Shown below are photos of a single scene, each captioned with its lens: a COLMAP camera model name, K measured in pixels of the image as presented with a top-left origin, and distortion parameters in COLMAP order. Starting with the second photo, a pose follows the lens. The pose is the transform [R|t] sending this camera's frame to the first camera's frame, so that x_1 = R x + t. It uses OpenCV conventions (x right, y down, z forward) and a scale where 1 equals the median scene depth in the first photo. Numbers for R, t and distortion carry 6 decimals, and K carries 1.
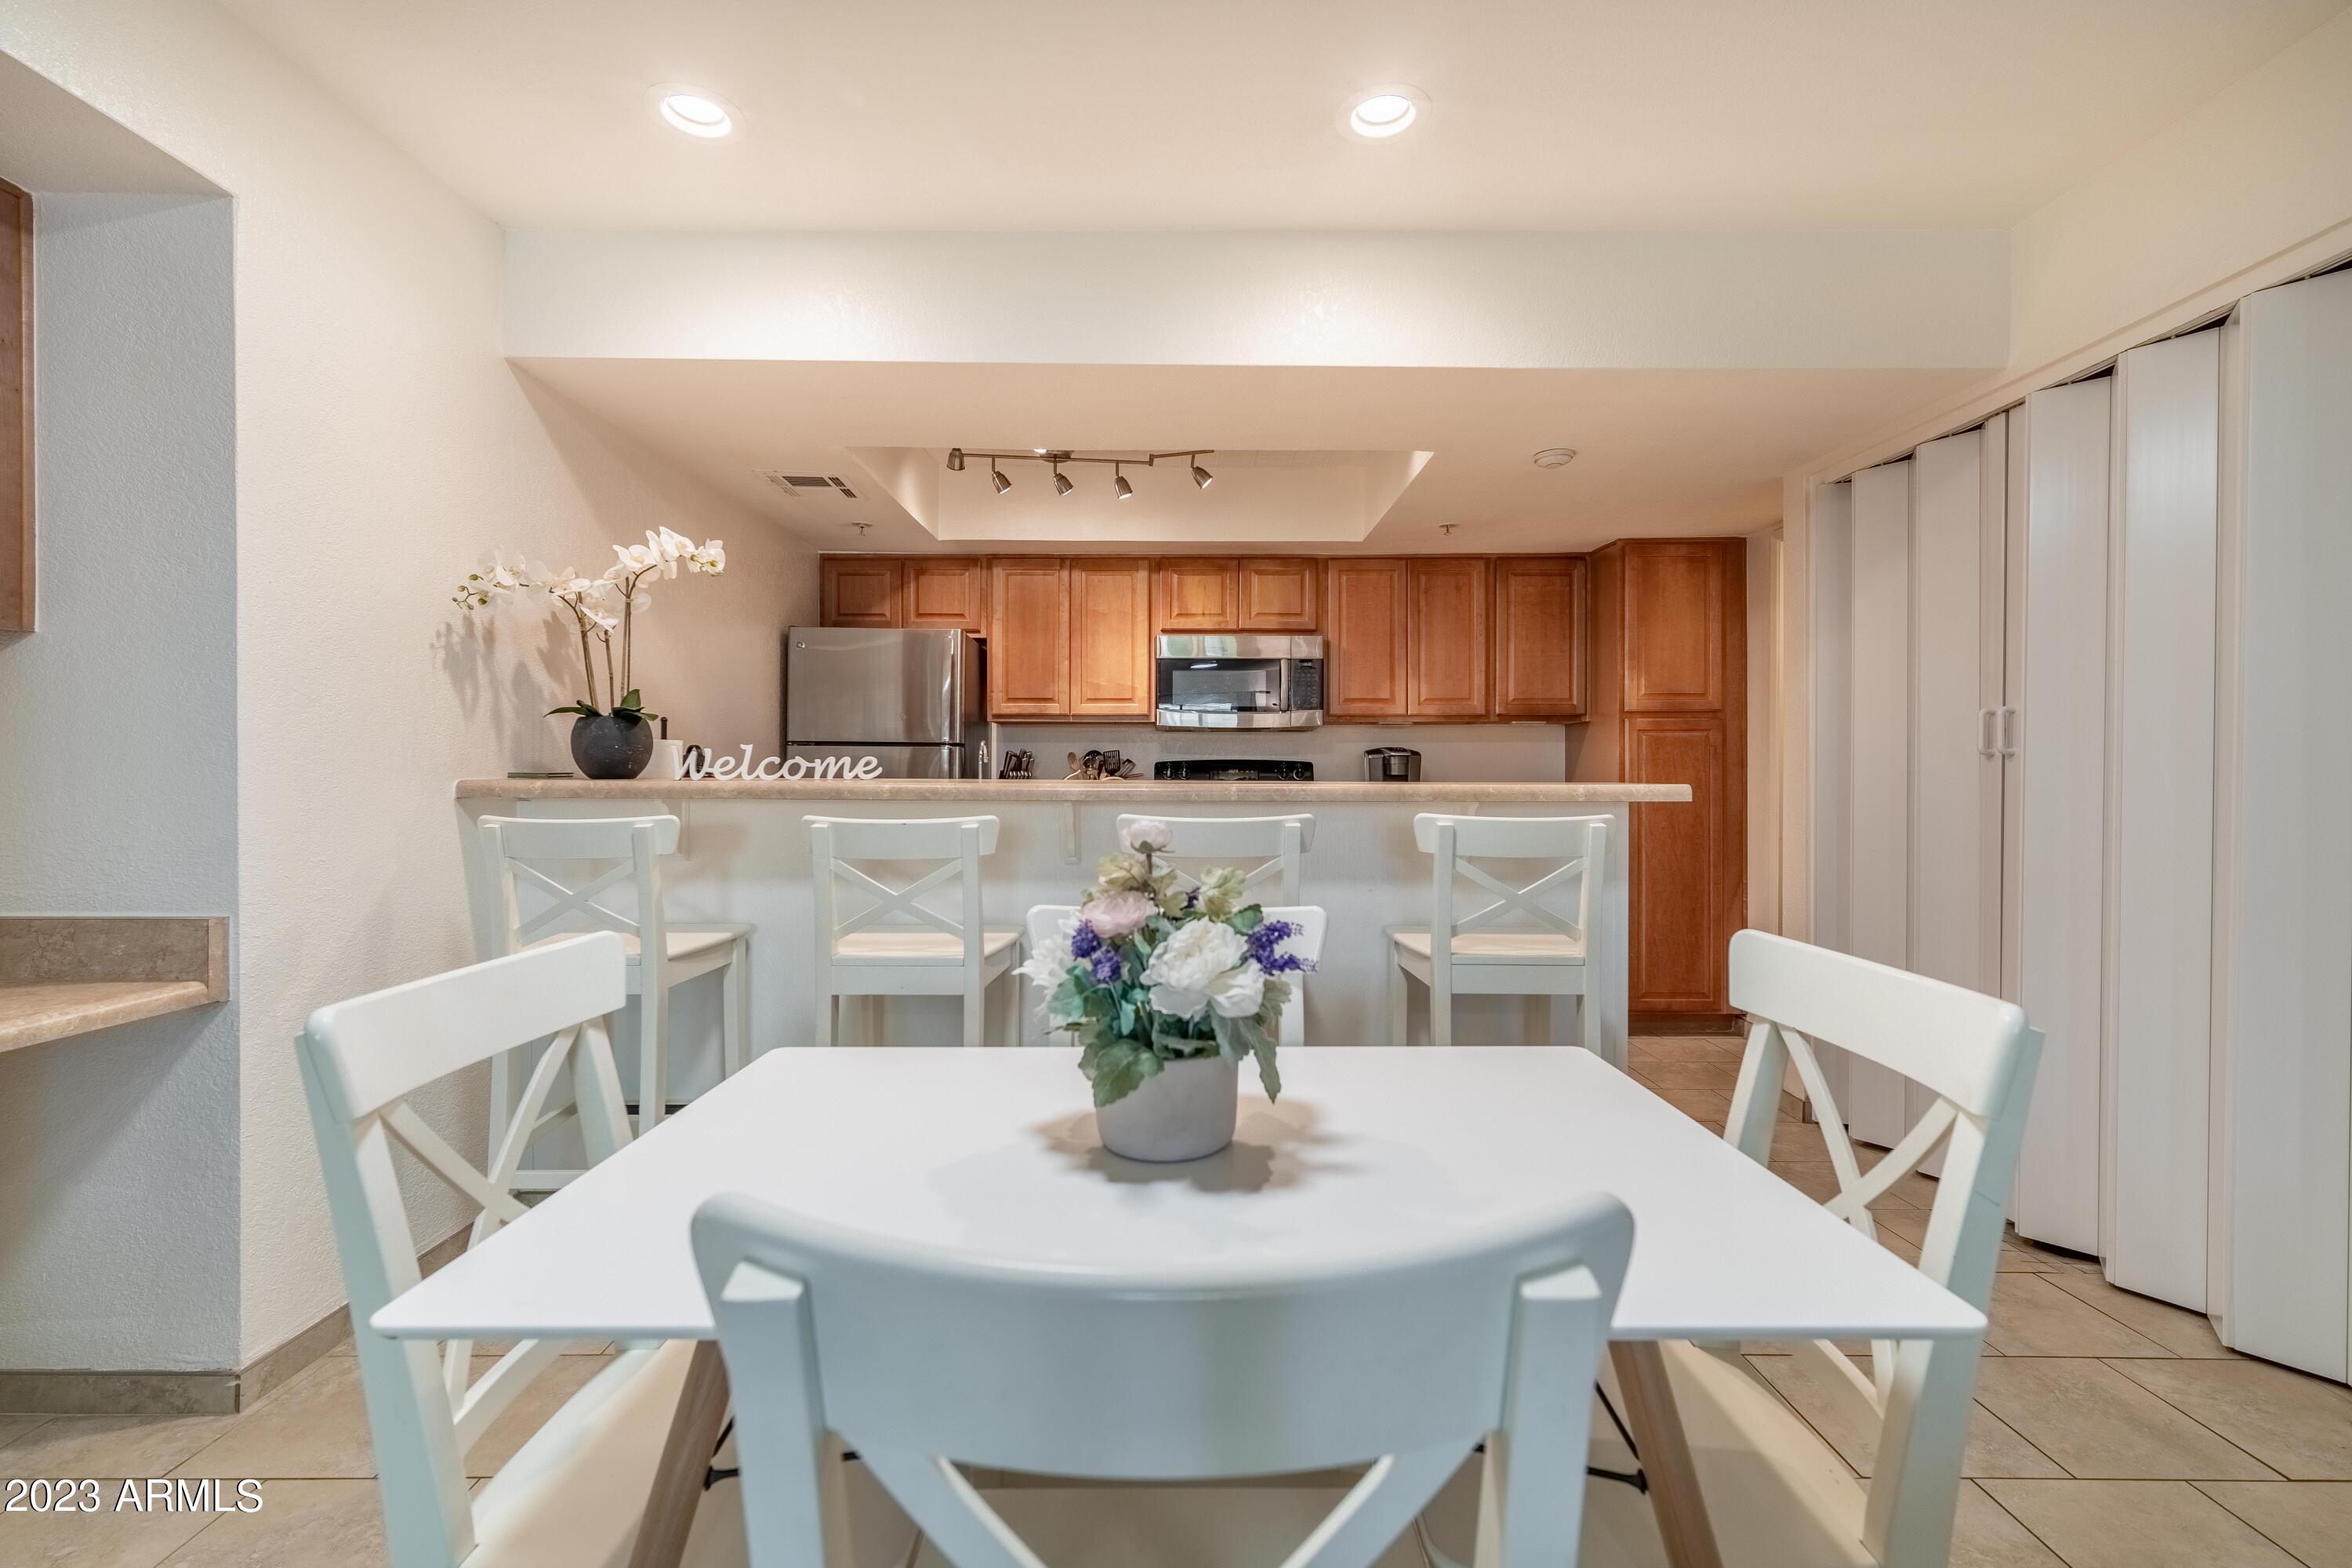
lens RADIAL K [[1006.8, 0, 1180.6], [0, 1006.8, 777.2], [0, 0, 1]] dist [0.007597, -0.000955]
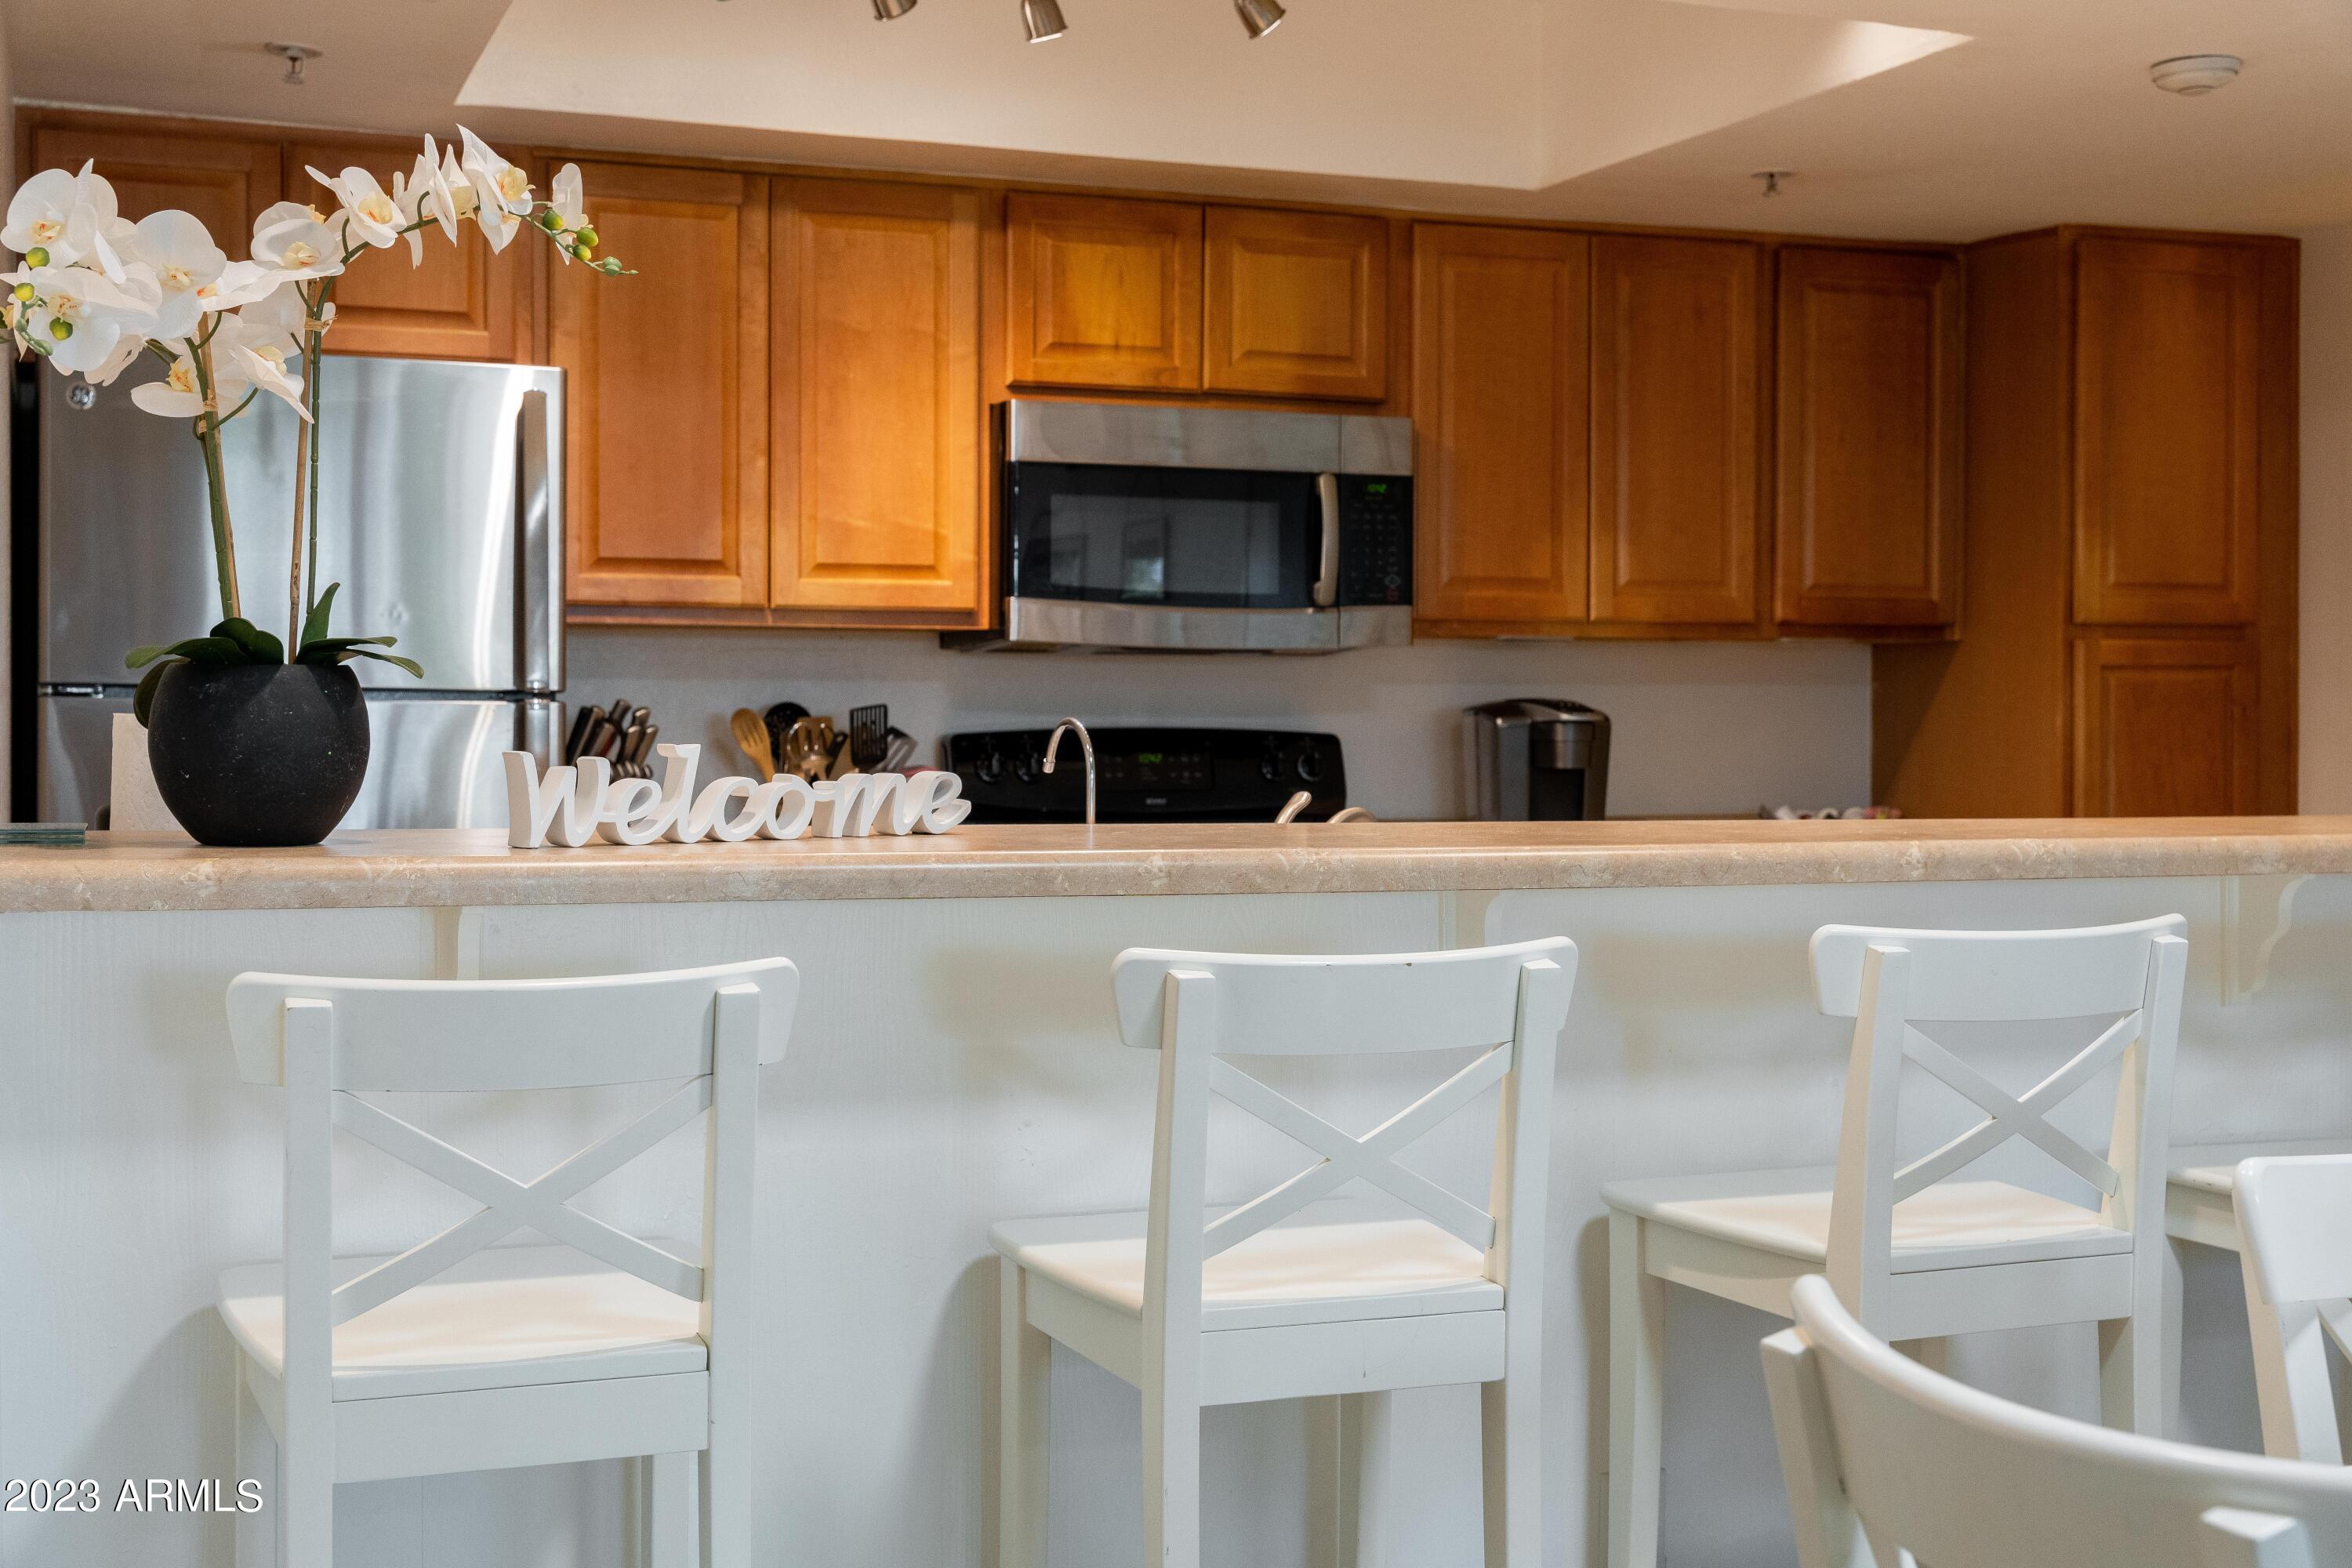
lens RADIAL K [[2831.0, 0, 1162.1], [0, 2831.0, 794.0], [0, 0, 1]] dist [0.003712, 0.000000]
pose [[0.936273, -0.009235, 0.351152, -0.341564], [-0.000538, 0.999615, 0.027725, -0.023734], [-0.351273, -0.026147, 0.935908, -0.007846]]
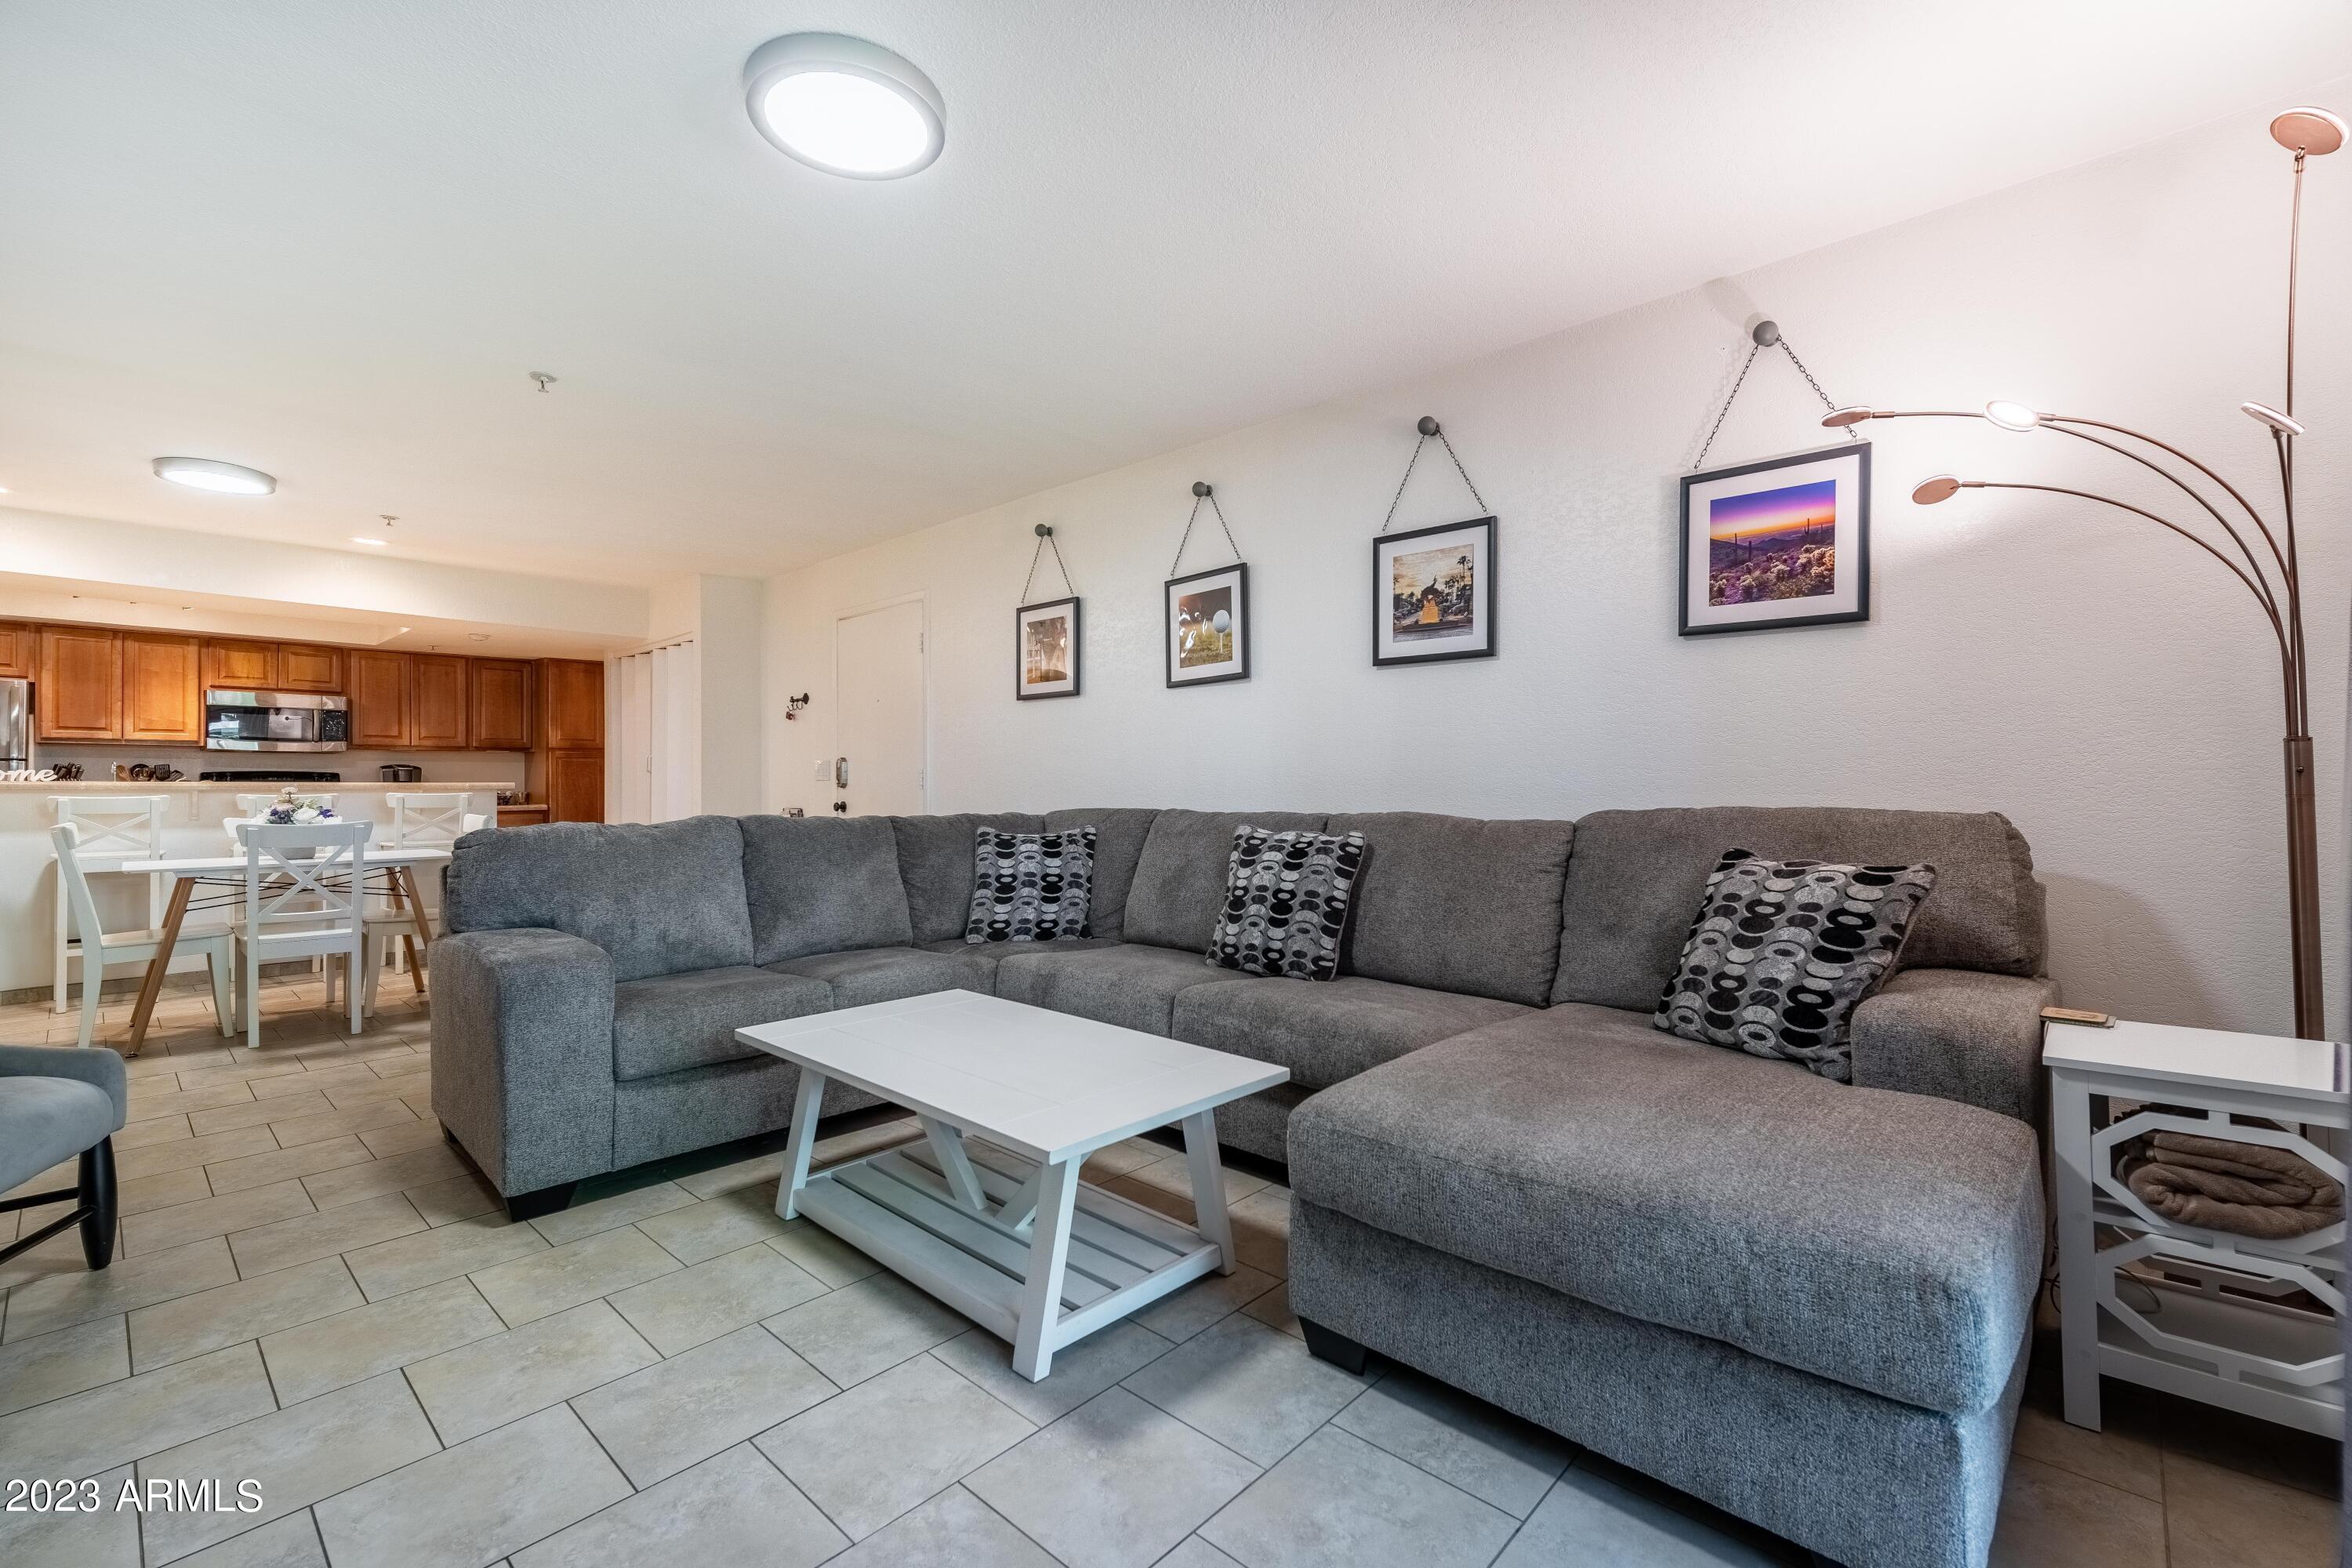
lens RADIAL K [[1006.8, 0, 1168.2], [0, 1006.8, 772.3], [0, 0, 1]] dist [0.007597, -0.000955]
pose [[0.684851, 0.005240, 0.728664, -0.143927], [0.005753, 0.999904, -0.012597, 0.012102], [-0.728660, 0.012819, 0.684755, -1.113634]]
